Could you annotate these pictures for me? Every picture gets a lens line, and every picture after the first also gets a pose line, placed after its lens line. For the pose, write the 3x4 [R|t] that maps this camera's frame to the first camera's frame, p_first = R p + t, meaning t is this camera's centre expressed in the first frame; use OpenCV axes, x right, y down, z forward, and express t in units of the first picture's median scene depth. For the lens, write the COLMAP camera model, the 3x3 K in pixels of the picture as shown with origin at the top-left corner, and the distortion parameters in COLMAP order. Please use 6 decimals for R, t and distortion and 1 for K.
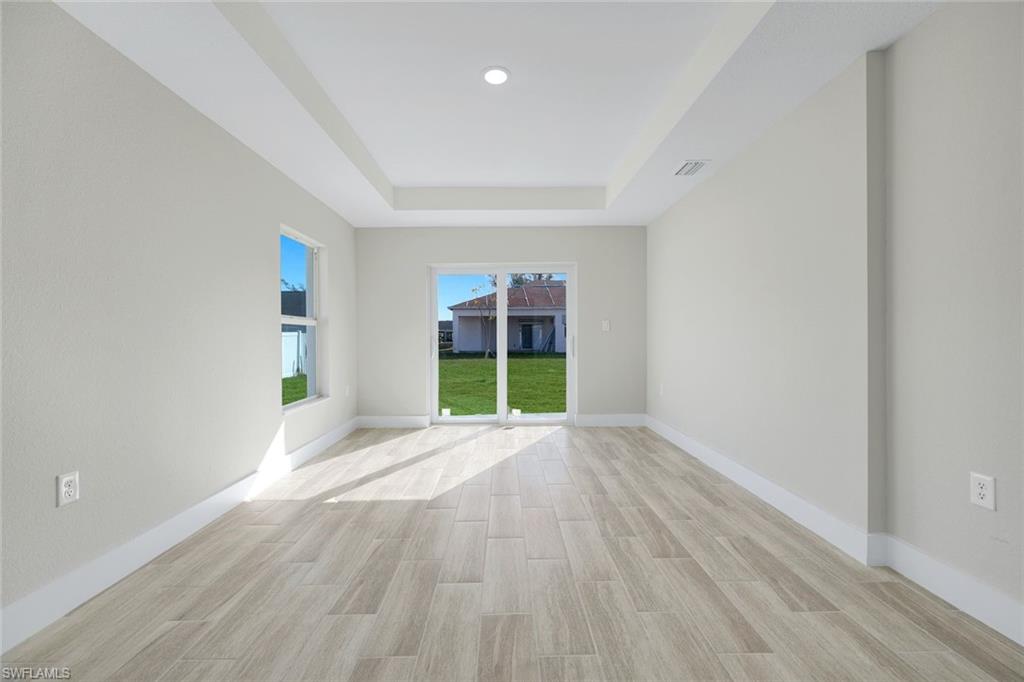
lens RADIAL K [[418.9, 0, 506.0], [0, 418.9, 339.7], [0, 0, 1]] dist [0.000054, 0.000186]
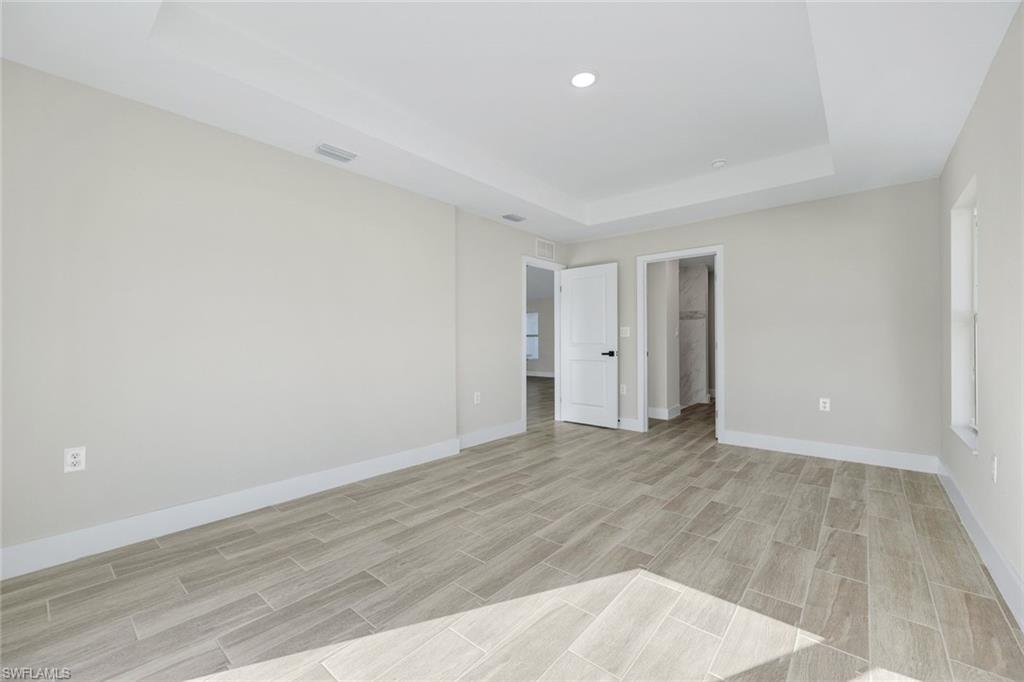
lens RADIAL K [[418.9, 0, 506.0], [0, 418.9, 339.7], [0, 0, 1]] dist [0.000054, 0.000186]
pose [[-0.757452, 0.012400, 0.652773, -0.587360], [0.011667, 0.999917, -0.005456, -0.011199], [-0.652786, 0.003483, -0.757534, 2.084741]]
